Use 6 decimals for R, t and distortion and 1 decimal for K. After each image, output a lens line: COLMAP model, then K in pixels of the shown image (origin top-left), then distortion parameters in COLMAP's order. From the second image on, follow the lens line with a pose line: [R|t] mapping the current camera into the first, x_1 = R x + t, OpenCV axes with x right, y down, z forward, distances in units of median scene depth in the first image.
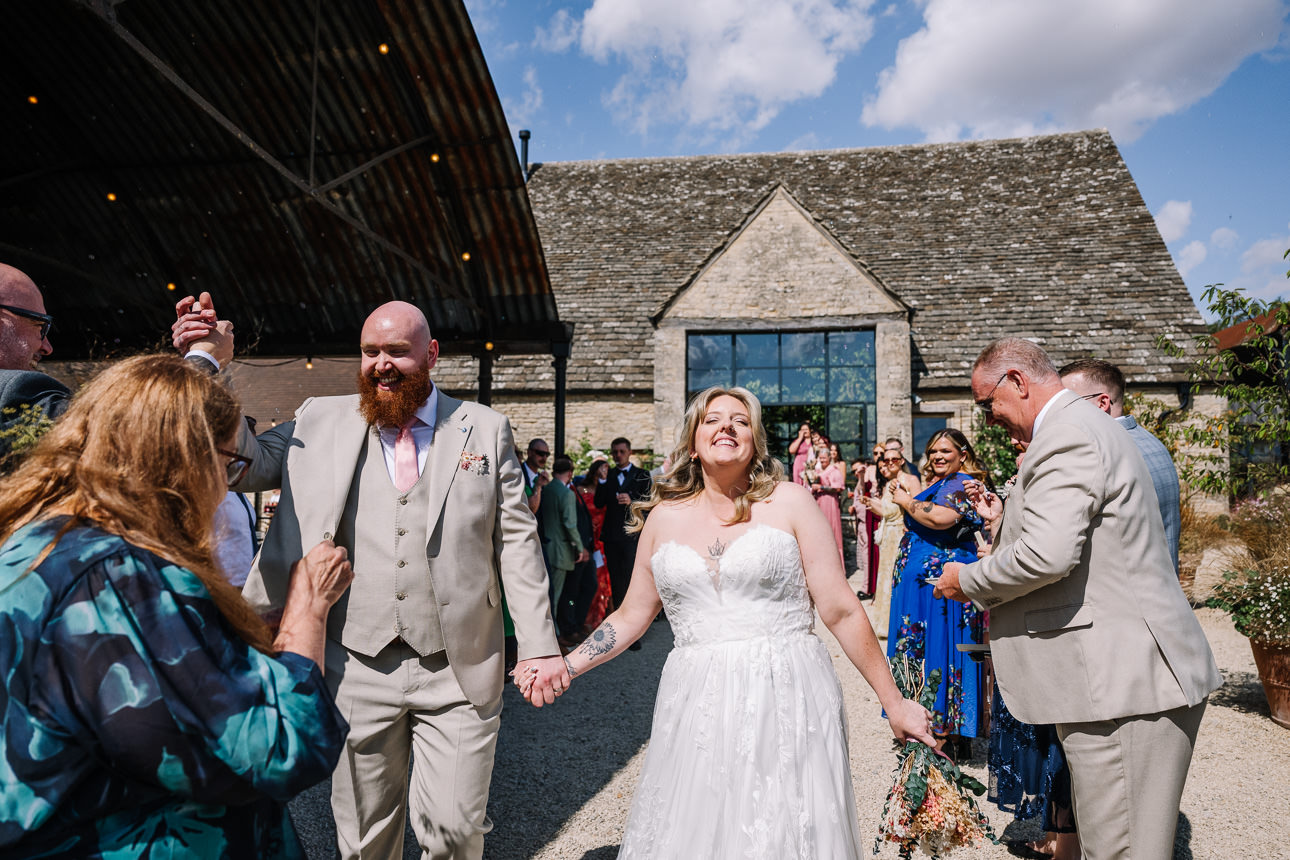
lens RADIAL K [[848.6, 0, 640.1], [0, 848.6, 436.6], [0, 0, 1]] dist [0.004603, 0.001649]
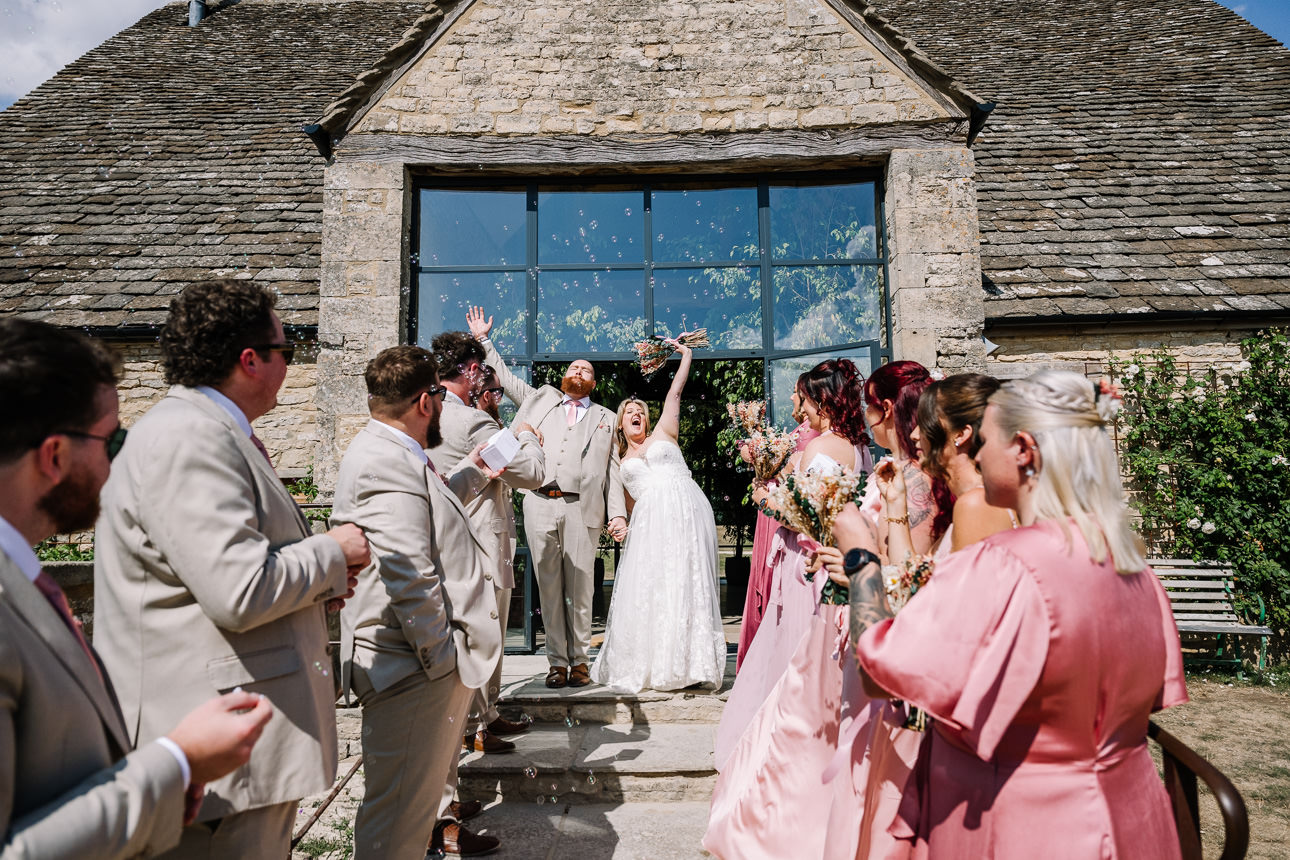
lens RADIAL K [[848.6, 0, 638.4], [0, 848.6, 436.0], [0, 0, 1]] dist [0.004603, 0.001649]
pose [[0.987825, 0.002427, 0.155552, 0.098028], [0.007079, 0.998142, -0.060526, 0.020962], [-0.155410, 0.060890, 0.985972, 0.610488]]
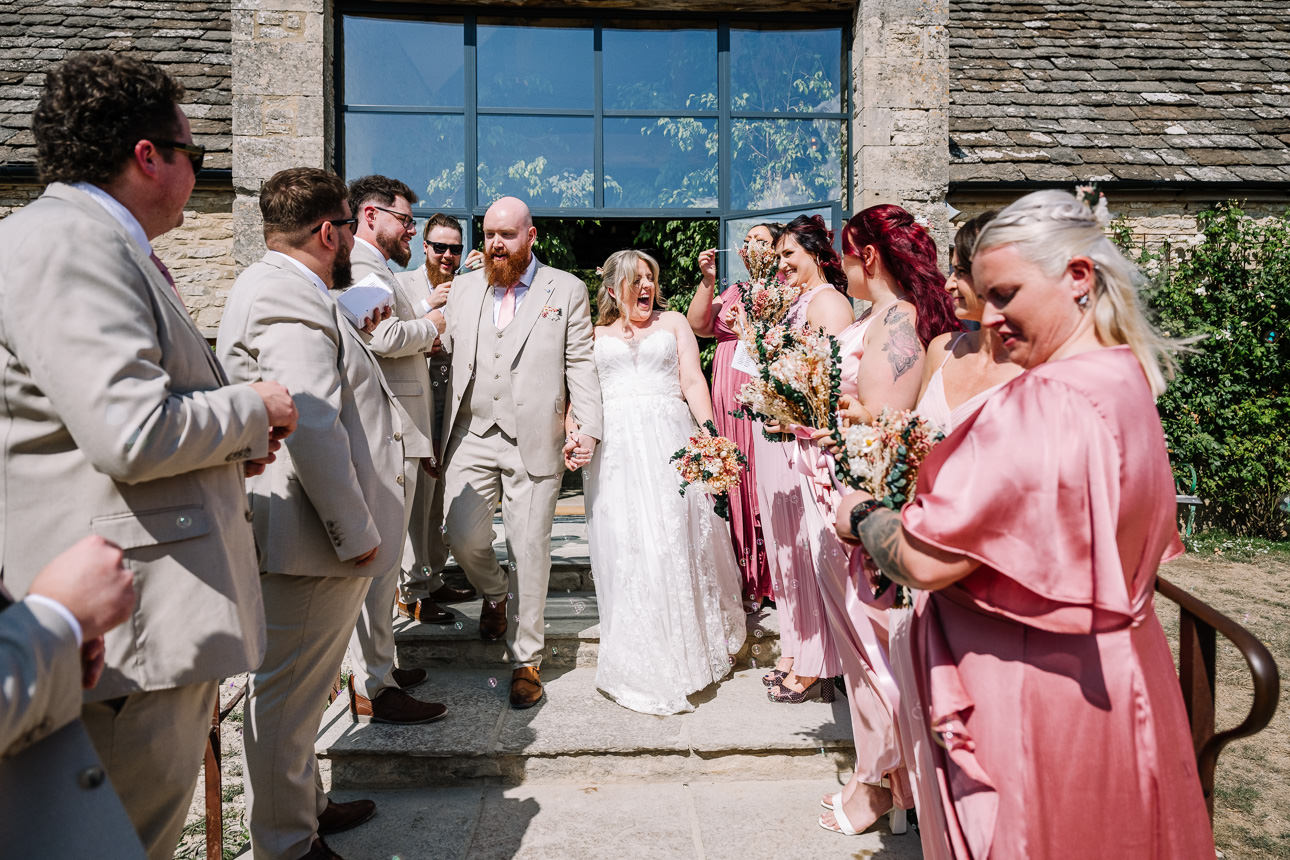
lens RADIAL K [[848.6, 0, 636.9], [0, 848.6, 429.6], [0, 0, 1]] dist [0.004603, 0.001649]
pose [[0.974338, -0.010576, 0.224840, 0.096576], [-0.007170, 0.996931, 0.077963, 0.025135], [-0.224975, -0.077574, 0.971272, 0.625389]]
